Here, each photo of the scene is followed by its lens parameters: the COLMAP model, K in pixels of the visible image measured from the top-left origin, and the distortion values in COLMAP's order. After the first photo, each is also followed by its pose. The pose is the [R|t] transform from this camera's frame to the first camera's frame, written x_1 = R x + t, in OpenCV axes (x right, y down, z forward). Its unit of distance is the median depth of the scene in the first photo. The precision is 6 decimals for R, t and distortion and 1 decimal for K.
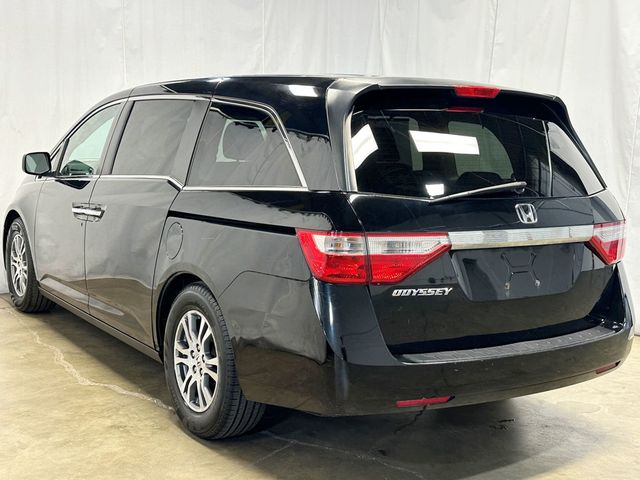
lens RADIAL K [[812.6, 0, 320.0], [0, 812.6, 240.0], [0, 0, 1]] dist [0.106223, -0.014653]
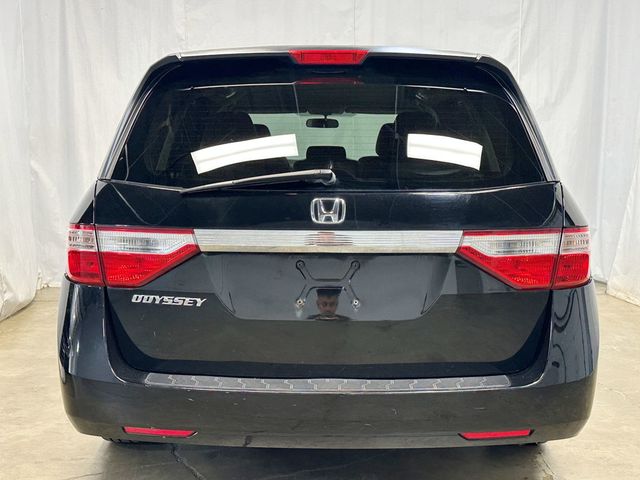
lens RADIAL K [[812.6, 0, 320.0], [0, 812.6, 240.0], [0, 0, 1]] dist [0.106223, -0.014653]
pose [[0.832615, 0.040992, -0.552334, 0.706112], [-0.047223, 0.998880, 0.002947, -0.007407], [0.551836, 0.023629, 0.833618, 0.385294]]
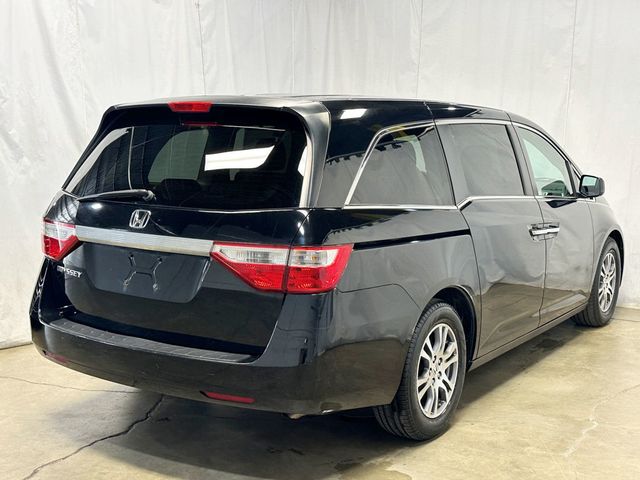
lens RADIAL K [[812.6, 0, 320.0], [0, 812.6, 240.0], [0, 0, 1]] dist [0.106223, -0.014653]
pose [[0.402176, 0.093608, -0.910765, 1.411163], [-0.118788, 0.991686, 0.049471, -0.091148], [0.907824, 0.088292, 0.409952, 0.822112]]
